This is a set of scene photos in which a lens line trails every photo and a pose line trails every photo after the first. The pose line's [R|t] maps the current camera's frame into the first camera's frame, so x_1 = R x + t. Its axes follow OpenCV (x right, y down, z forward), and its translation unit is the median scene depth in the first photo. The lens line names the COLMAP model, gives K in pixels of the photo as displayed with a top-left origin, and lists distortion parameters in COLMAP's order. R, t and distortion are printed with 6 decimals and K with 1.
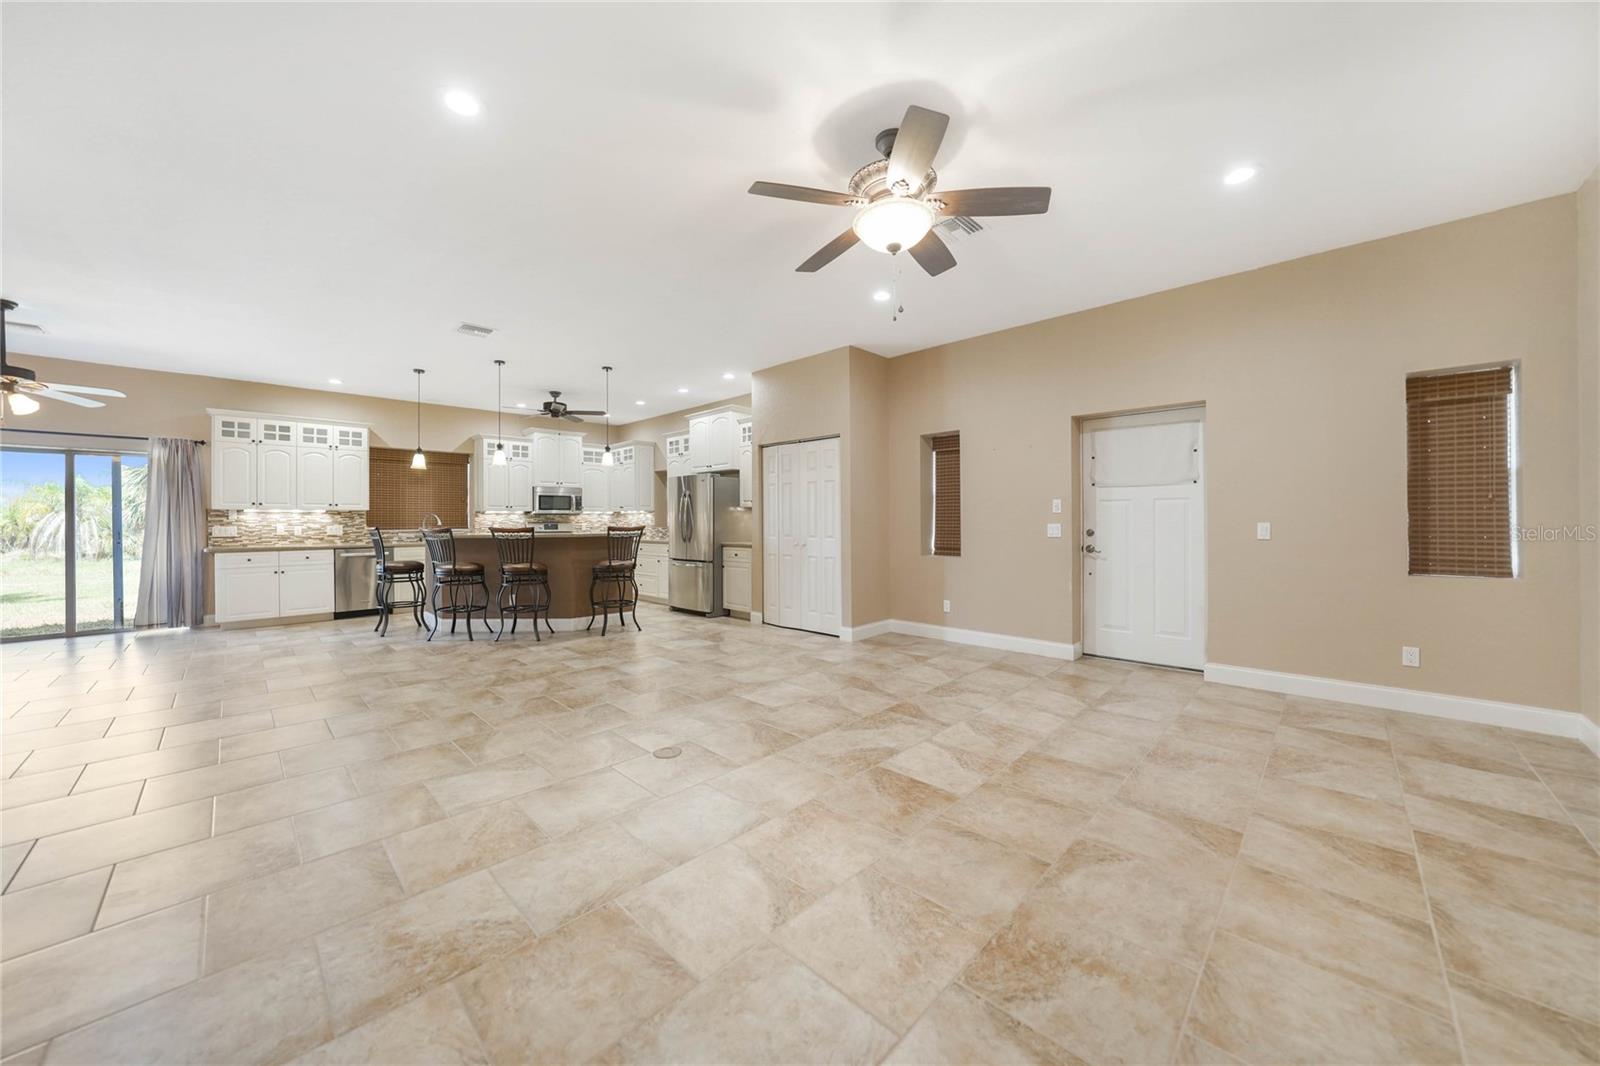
lens RADIAL K [[566.7, 0, 799.0], [0, 566.7, 521.8], [0, 0, 1]] dist [-0.027365, 0.006274]
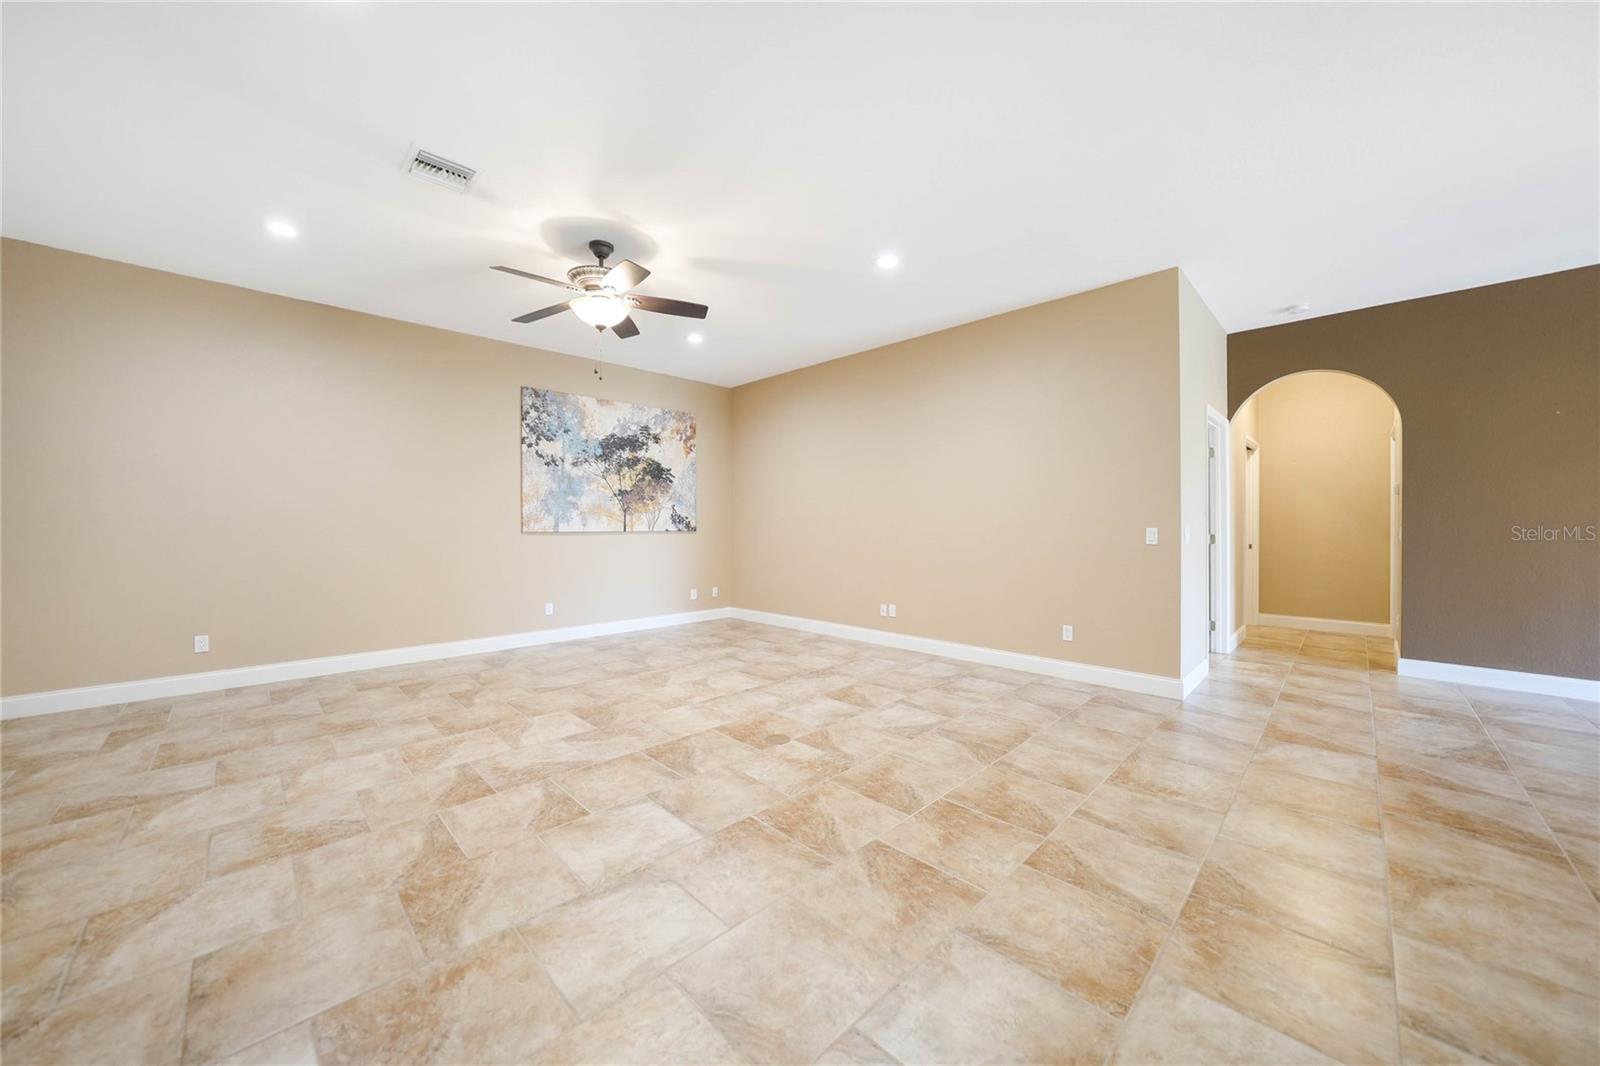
lens RADIAL K [[567.1, 0, 803.4], [0, 567.1, 518.6], [0, 0, 1]] dist [-0.026506, 0.006451]
pose [[-0.999966, 0.003962, 0.007176, -0.230608], [0.003922, 0.999977, -0.005545, -0.003695], [-0.007198, -0.005517, -0.999959, 1.643182]]
